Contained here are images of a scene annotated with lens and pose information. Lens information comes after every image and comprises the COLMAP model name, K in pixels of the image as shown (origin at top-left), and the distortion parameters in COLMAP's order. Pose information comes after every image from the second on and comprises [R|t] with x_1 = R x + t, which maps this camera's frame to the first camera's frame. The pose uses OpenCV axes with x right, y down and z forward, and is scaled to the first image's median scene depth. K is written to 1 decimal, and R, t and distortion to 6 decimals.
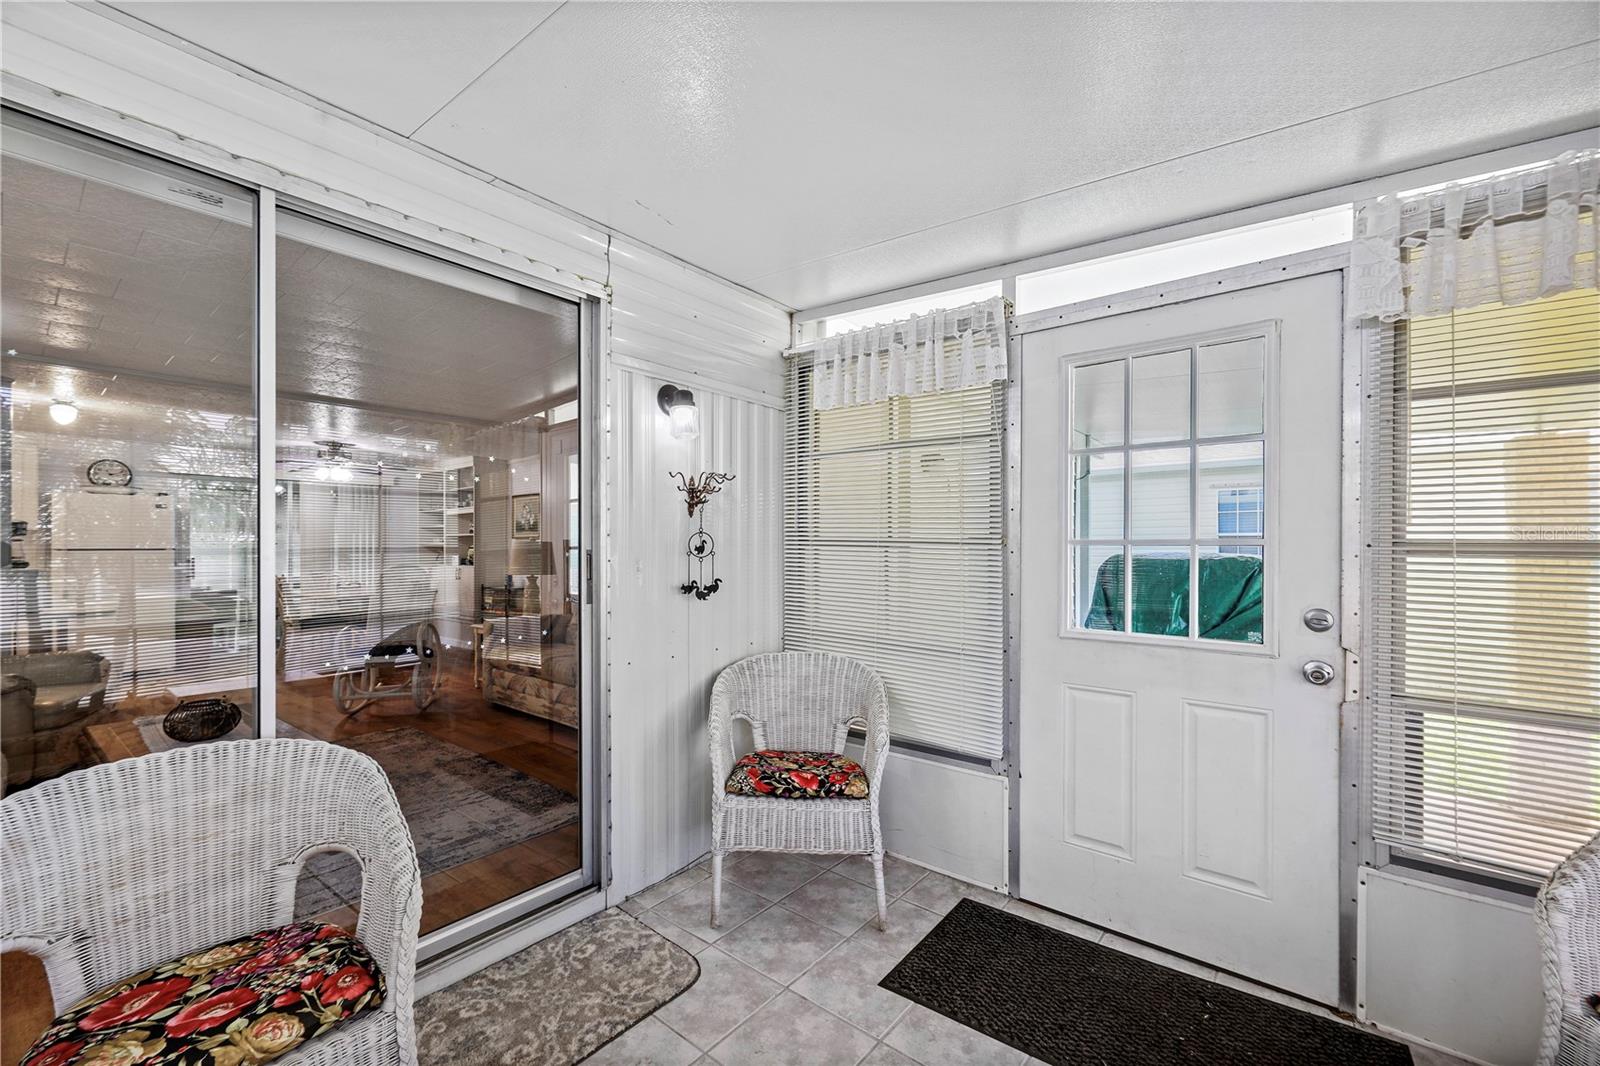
lens RADIAL K [[647.6, 0, 796.2], [0, 647.6, 544.7], [0, 0, 1]] dist [-0.005105, 0.000698]
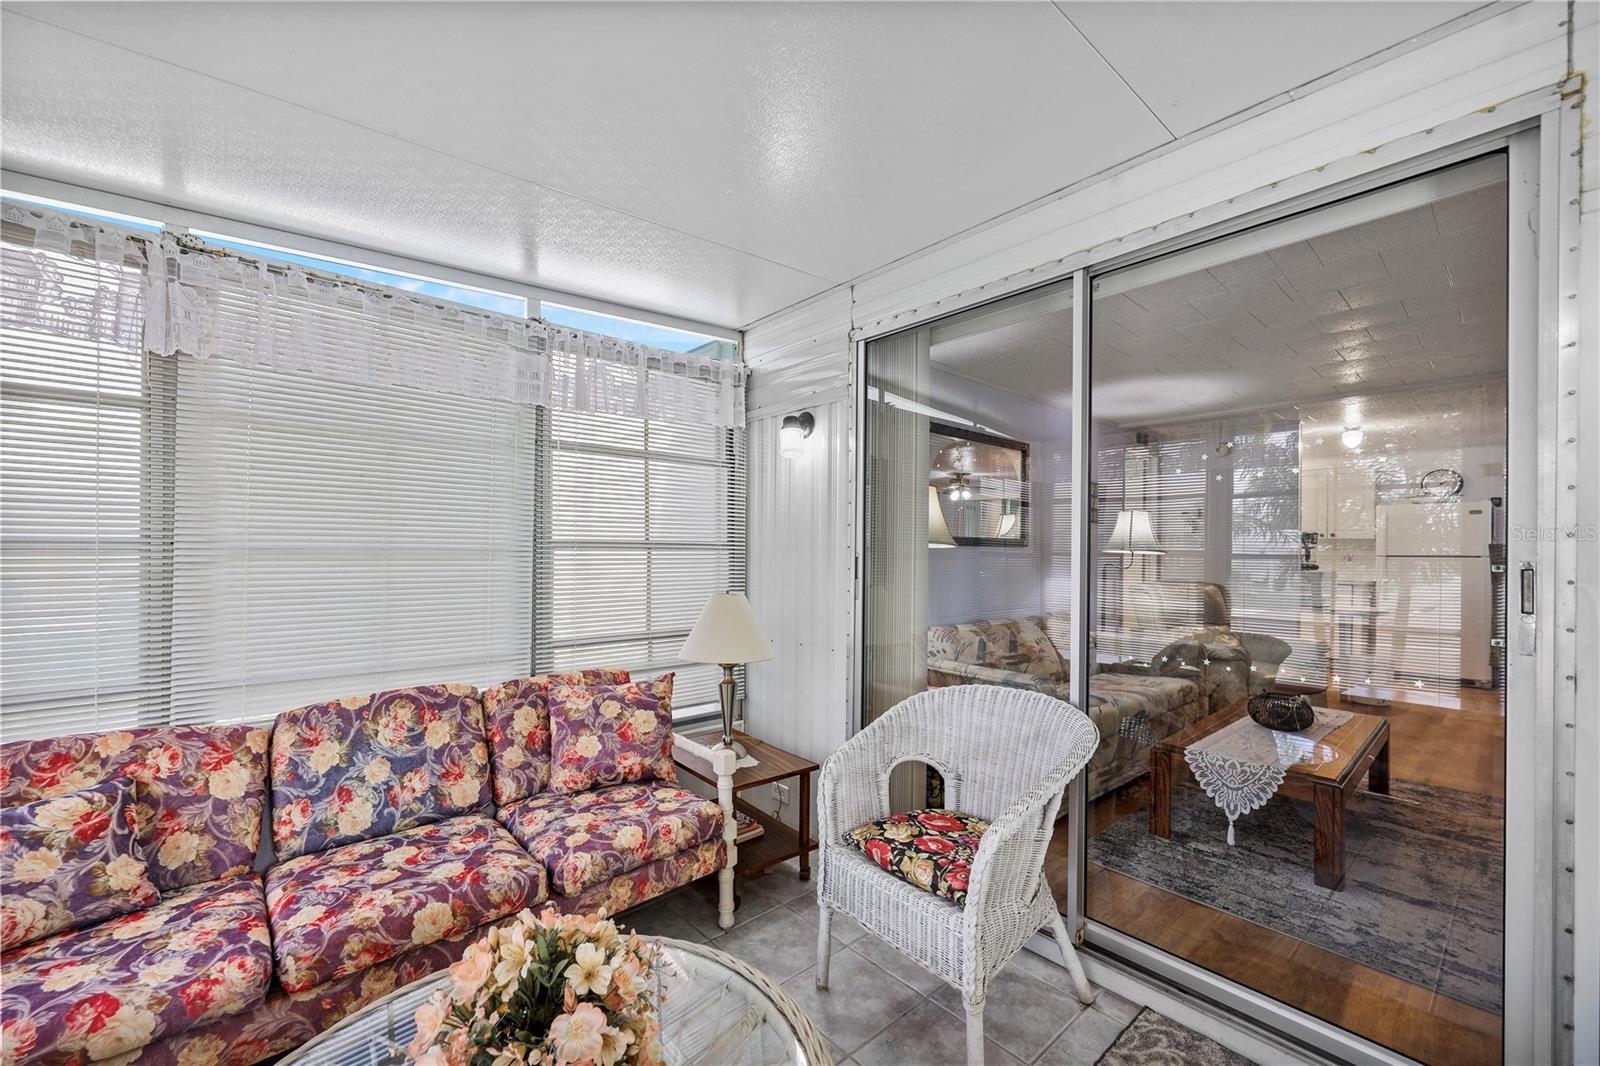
lens RADIAL K [[647.6, 0, 805.8], [0, 647.6, 549.0], [0, 0, 1]] dist [-0.005105, 0.000698]
pose [[-0.170038, -0.001415, -0.985437, 0.188905], [-0.002374, 0.999997, -0.001027, -0.001348], [0.985435, 0.002165, -0.170041, 0.248107]]
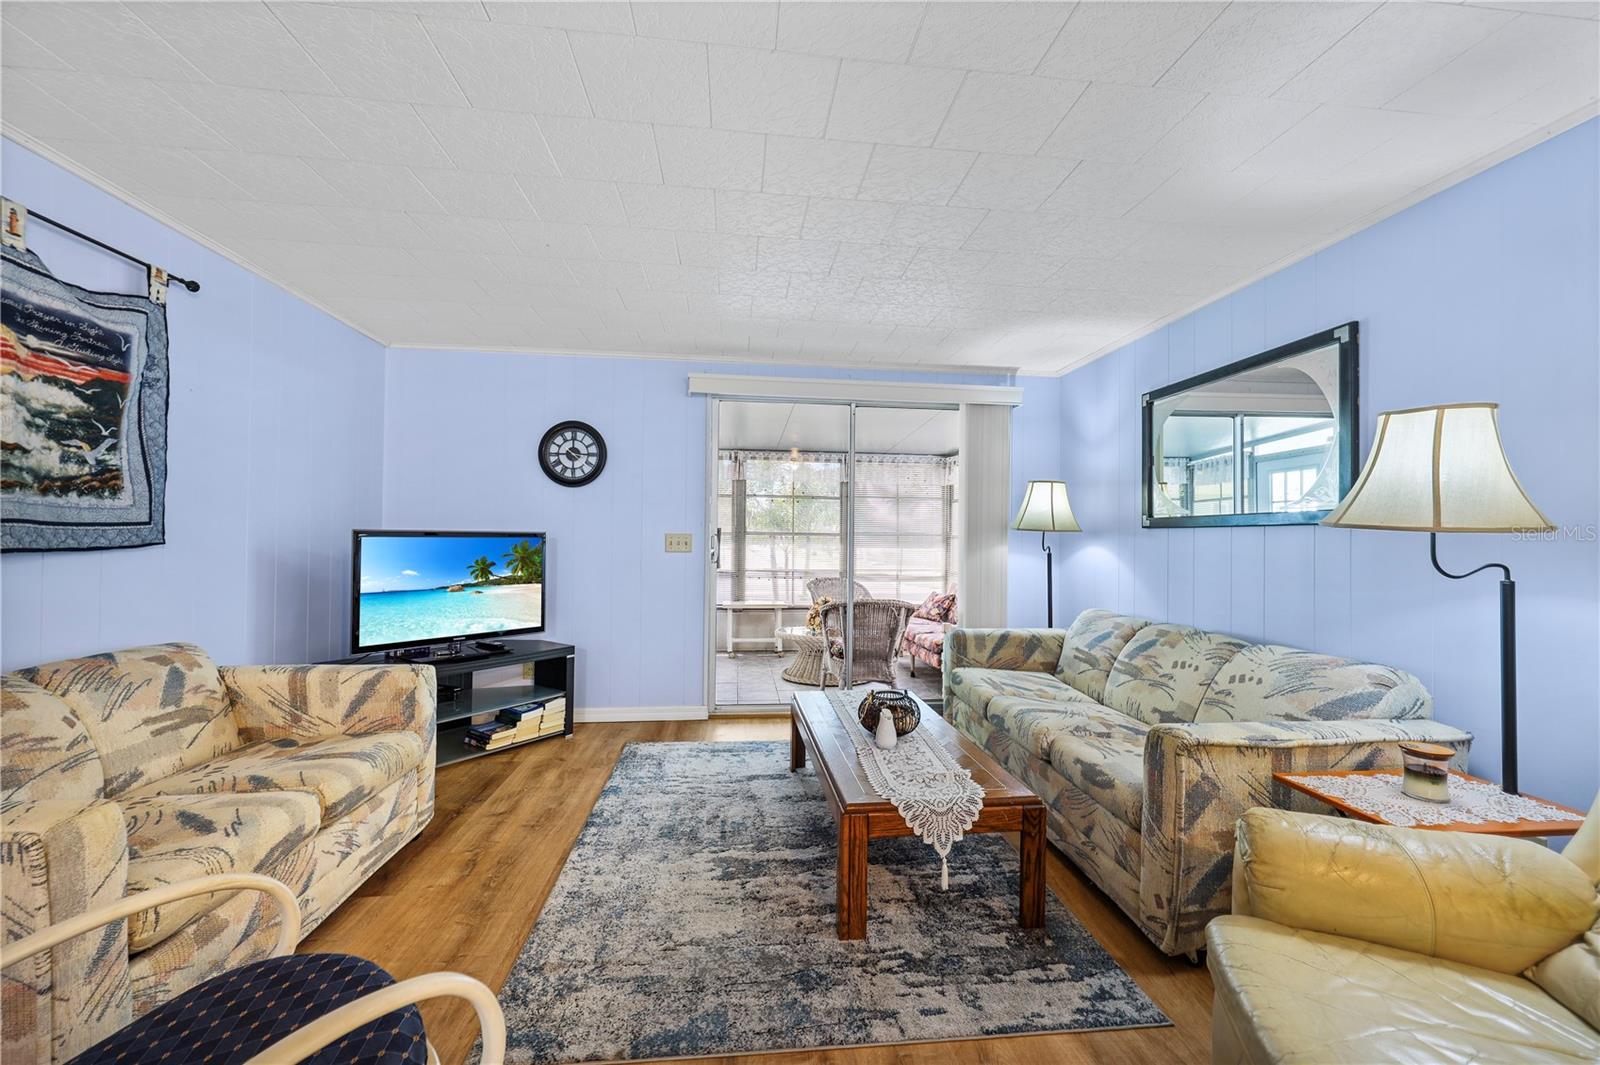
lens RADIAL K [[647.6, 0, 800.5], [0, 647.6, 535.8], [0, 0, 1]] dist [-0.005105, 0.000698]
pose [[-0.702917, -0.004171, 0.711259, -0.940796], [-0.014065, 0.999869, -0.008036, 0.014222], [-0.711133, -0.015653, -0.702884, 1.103927]]
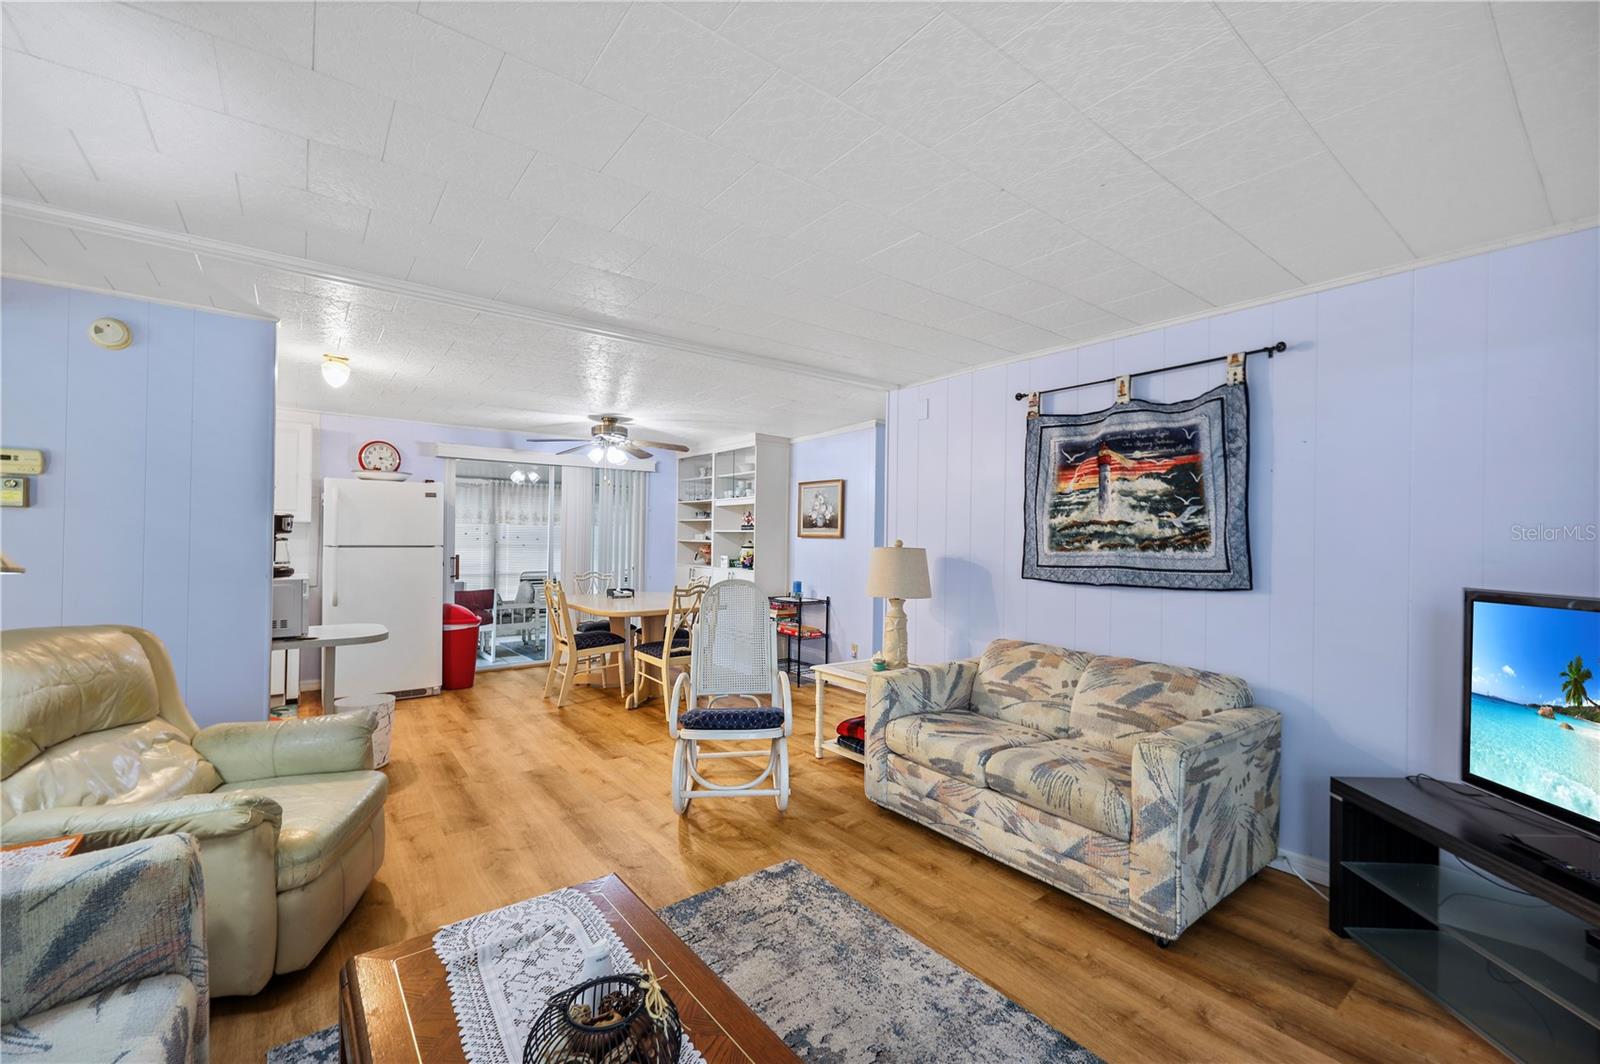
lens RADIAL K [[647.6, 0, 804.2], [0, 647.6, 534.4], [0, 0, 1]] dist [-0.005105, 0.000698]
pose [[0.973972, 0.015075, -0.226168, -0.455658], [-0.015395, 0.999881, 0.000349, -0.022244], [0.226146, 0.003142, 0.974088, 0.412157]]
